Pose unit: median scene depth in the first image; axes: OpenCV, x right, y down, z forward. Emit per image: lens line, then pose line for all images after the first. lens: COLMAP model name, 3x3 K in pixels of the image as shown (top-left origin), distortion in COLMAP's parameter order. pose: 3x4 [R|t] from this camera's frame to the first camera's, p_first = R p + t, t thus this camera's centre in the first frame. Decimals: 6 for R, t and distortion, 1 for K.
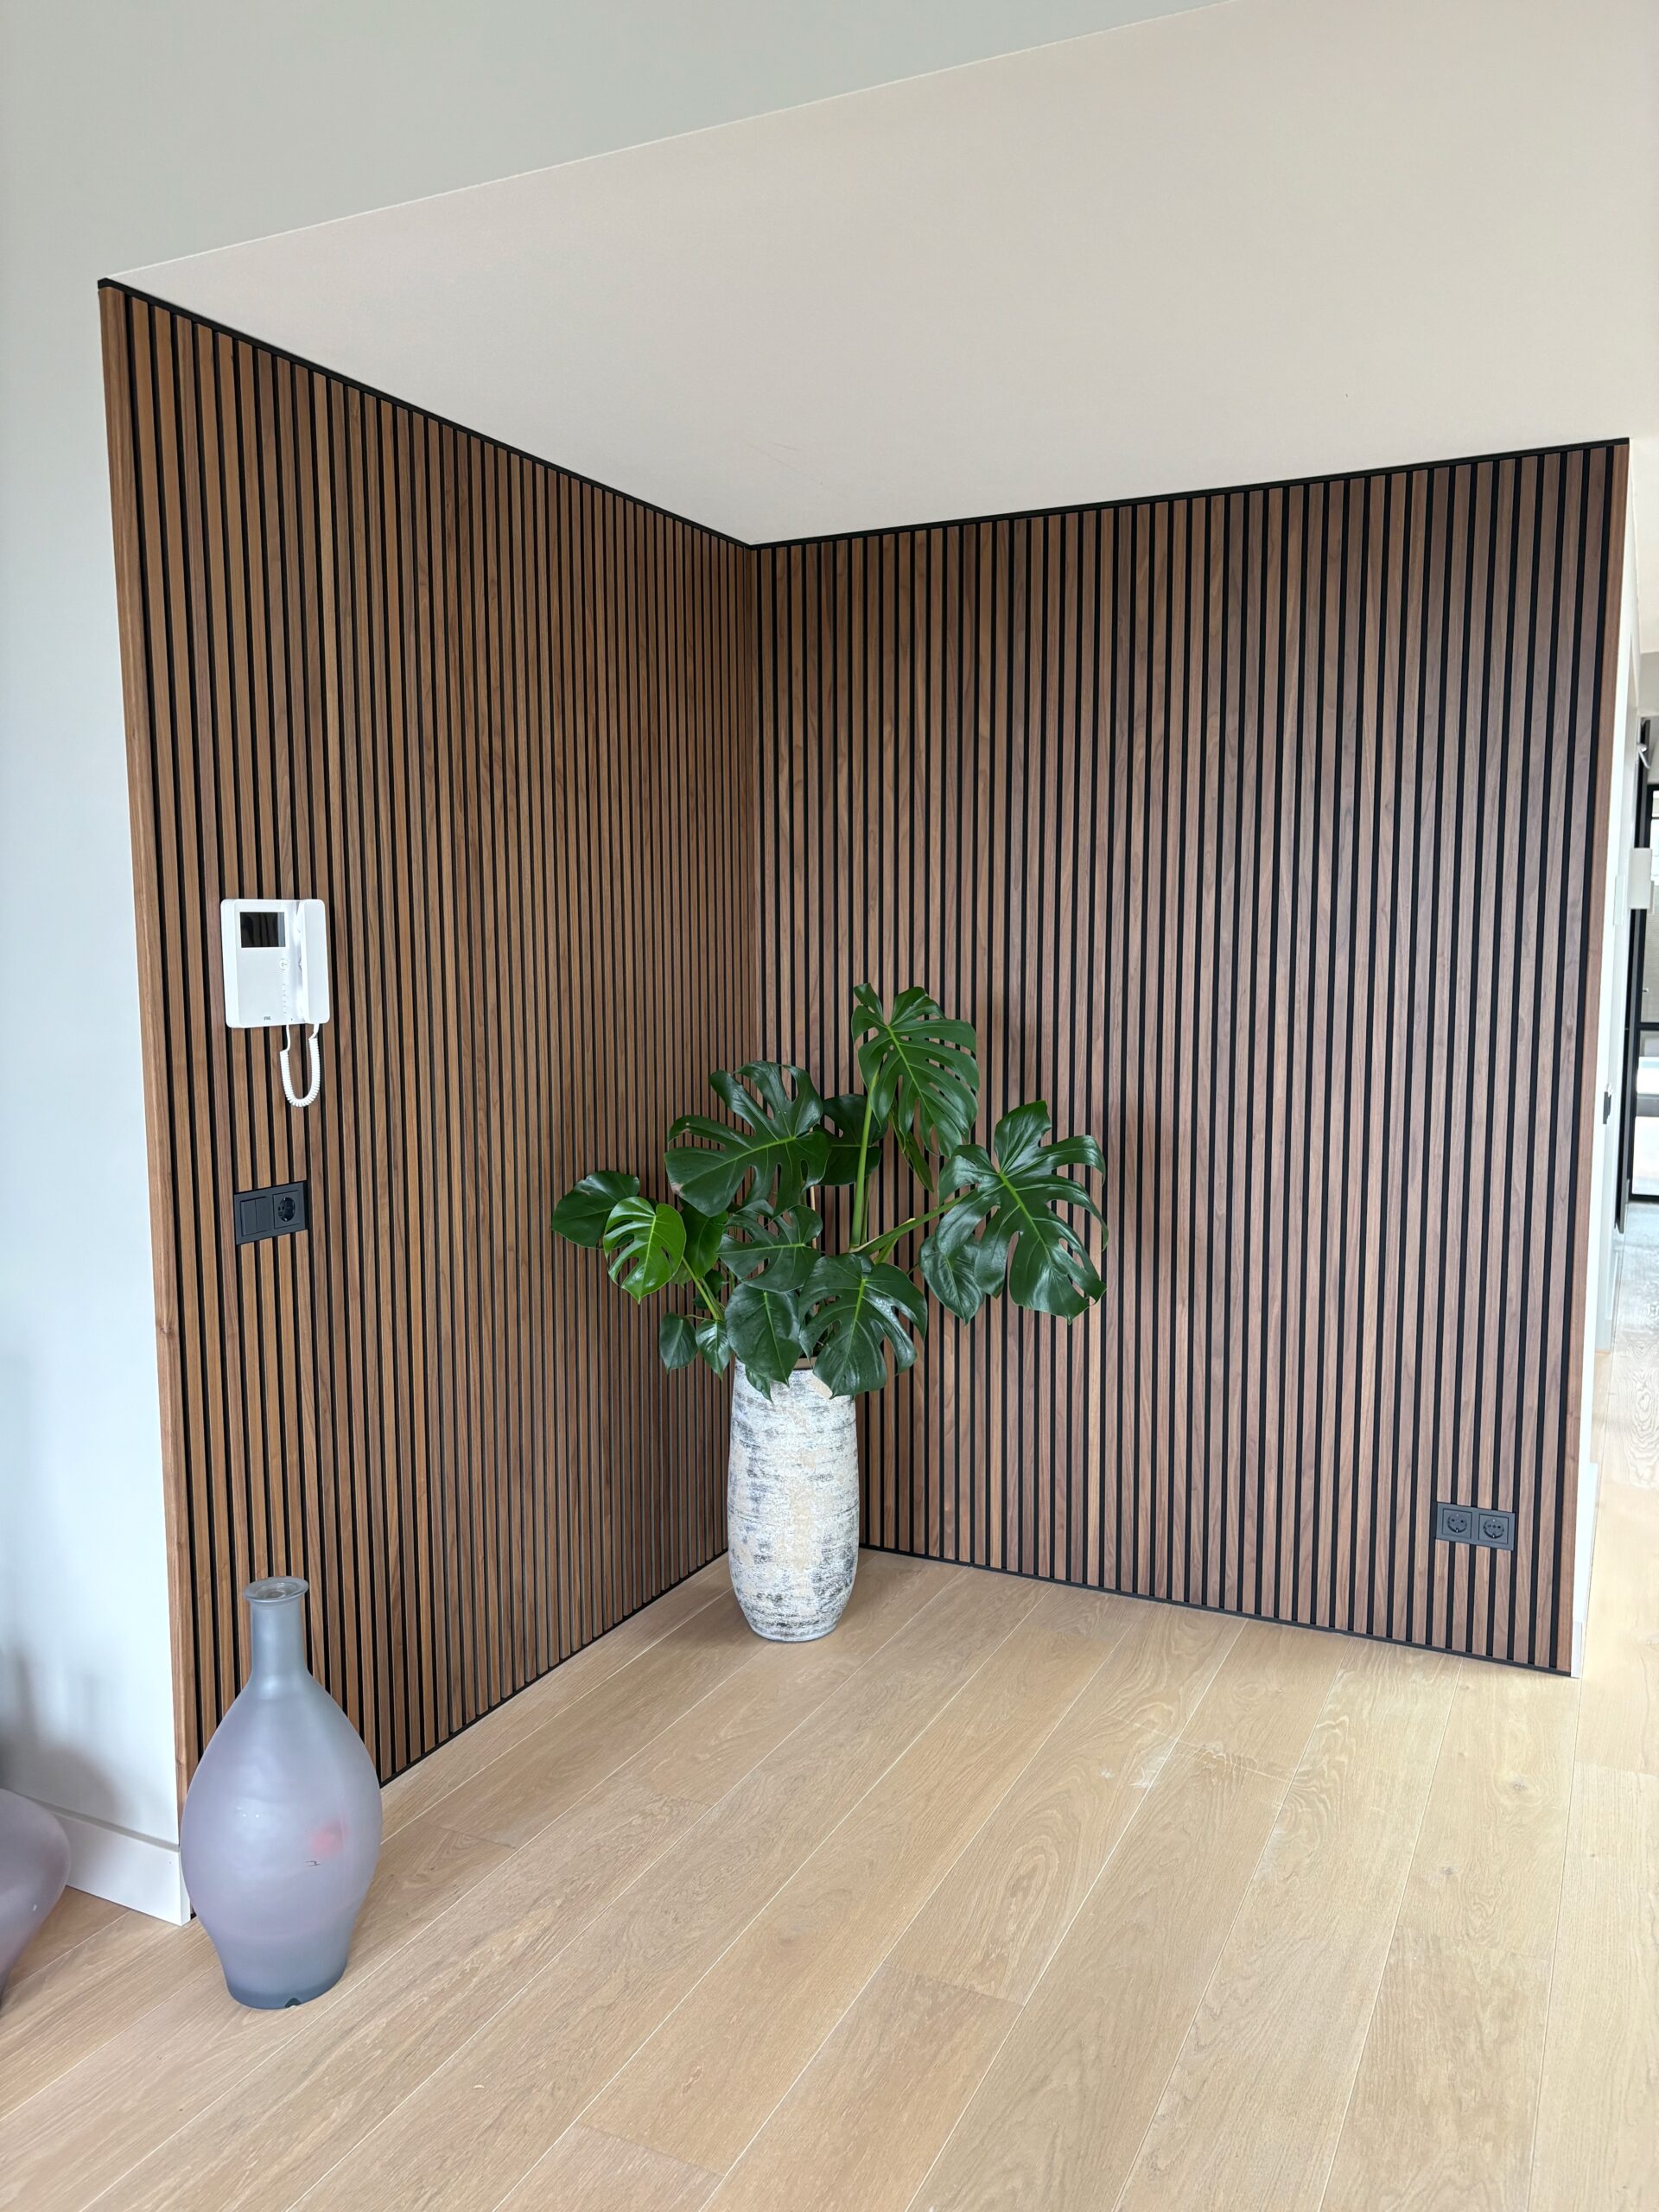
lens RADIAL K [[1687.0, 0, 834.1], [0, 1687.0, 1106.8], [0, 0, 1]] dist [0.048852, -0.041208]
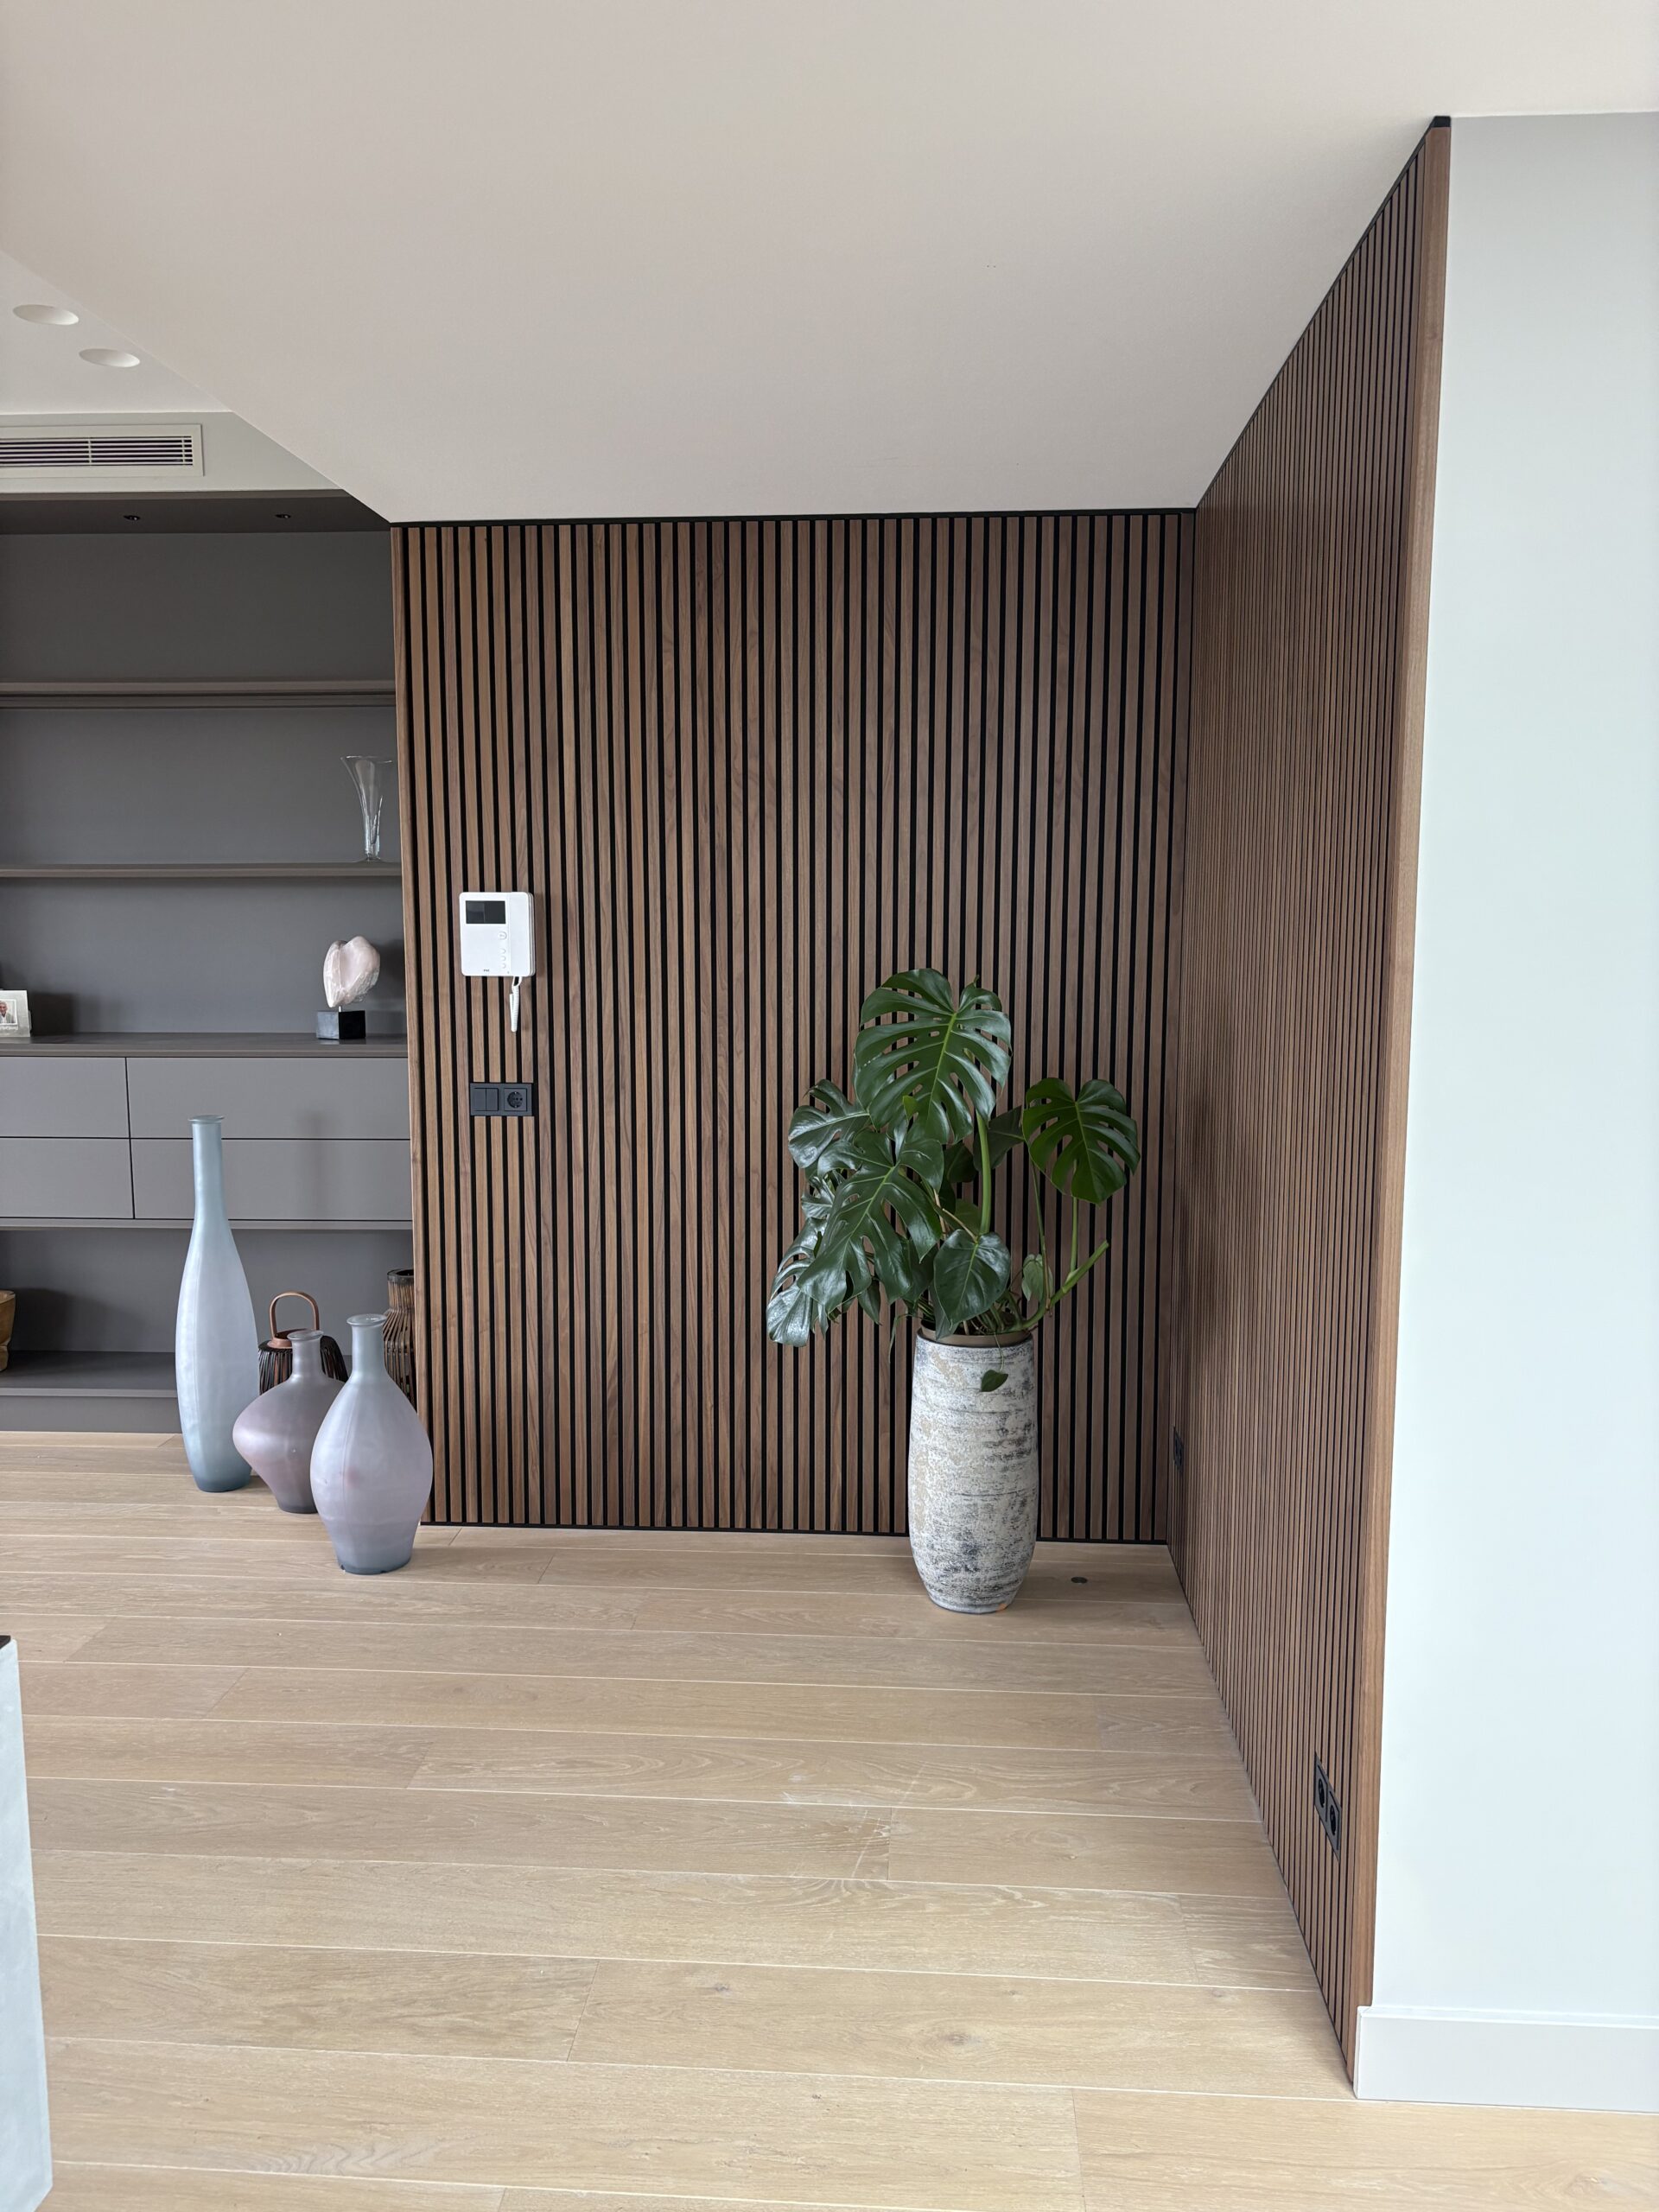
lens RADIAL K [[1687.0, 0, 828.8], [0, 1687.0, 1112.5], [0, 0, 1]] dist [0.048852, -0.041208]
pose [[0.360326, 0.110788, -0.926224, 0.893253], [-0.102214, 0.991633, 0.078847, -0.057214], [0.927210, 0.066262, 0.368635, 0.547916]]
